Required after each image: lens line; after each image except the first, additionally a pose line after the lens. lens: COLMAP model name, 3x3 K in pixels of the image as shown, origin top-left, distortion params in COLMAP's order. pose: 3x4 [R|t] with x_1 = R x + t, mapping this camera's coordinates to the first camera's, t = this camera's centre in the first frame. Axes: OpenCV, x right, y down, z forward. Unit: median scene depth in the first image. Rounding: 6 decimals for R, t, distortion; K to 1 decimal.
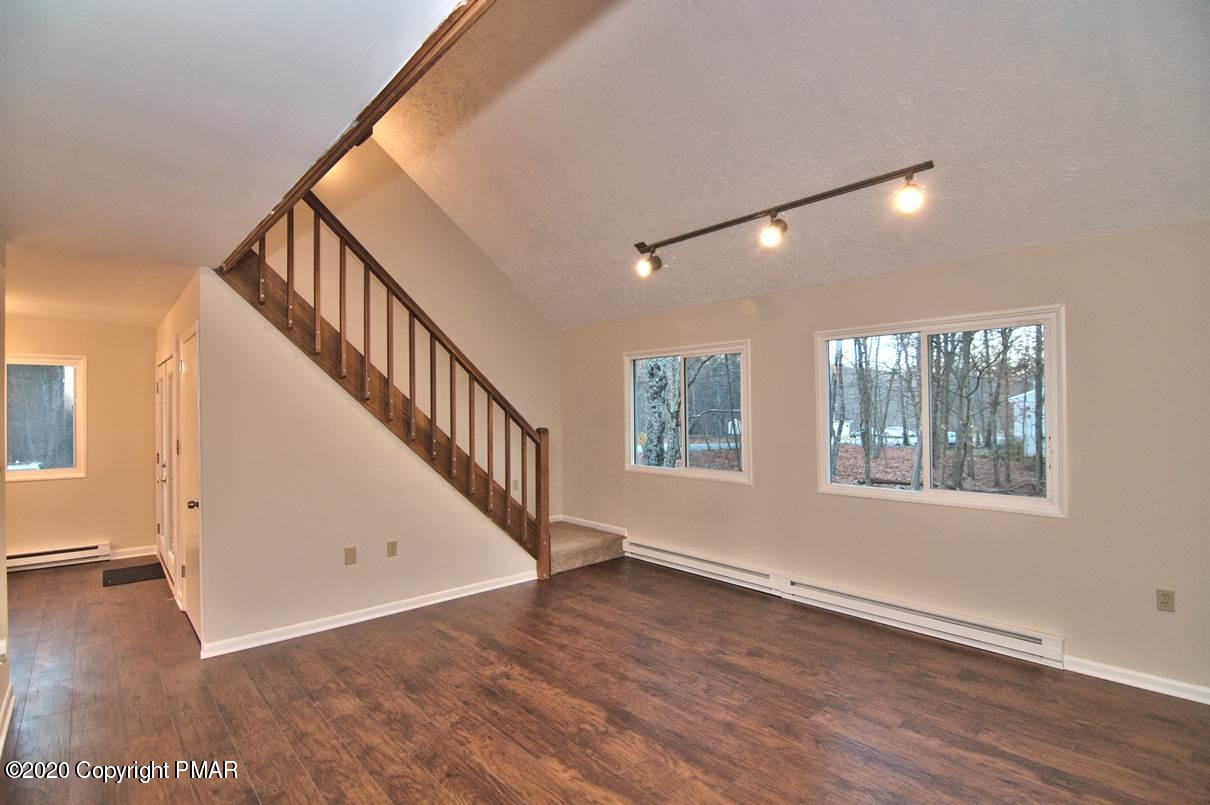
lens RADIAL K [[580.3, 0, 606.4], [0, 580.3, 403.3], [0, 0, 1]] dist [-0.006173, -0.009981]
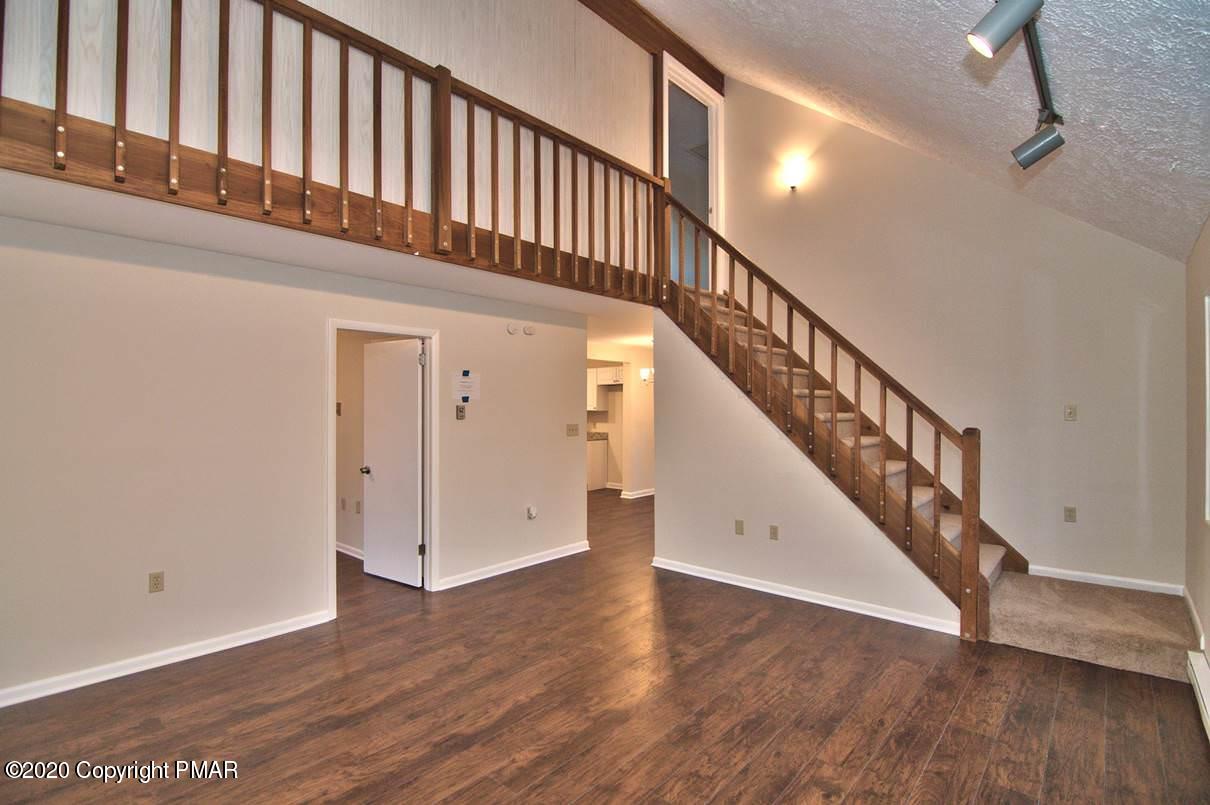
lens RADIAL K [[580.3, 0, 606.4], [0, 580.3, 403.3], [0, 0, 1]] dist [-0.006173, -0.009981]
pose [[0.120919, 0.006945, -0.992638, 0.788652], [0.006787, 0.999946, 0.007822, 0.005537], [0.992639, -0.007683, 0.120866, 0.696826]]
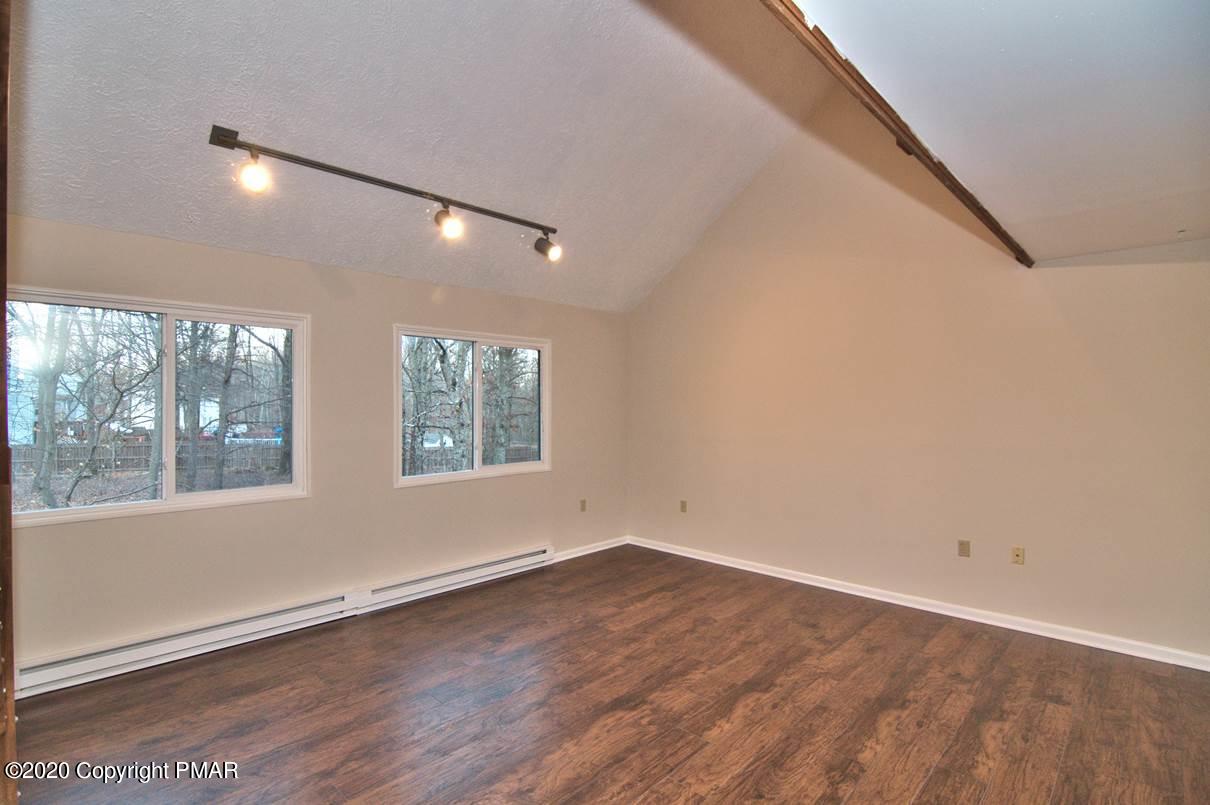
lens RADIAL K [[580.3, 0, 606.4], [0, 580.3, 403.3], [0, 0, 1]] dist [-0.006173, -0.009981]
pose [[-0.071383, 0.008891, 0.997409, -0.793964], [-0.008800, 0.999916, -0.009544, 0.020436], [-0.997410, -0.009458, -0.071298, 0.887360]]
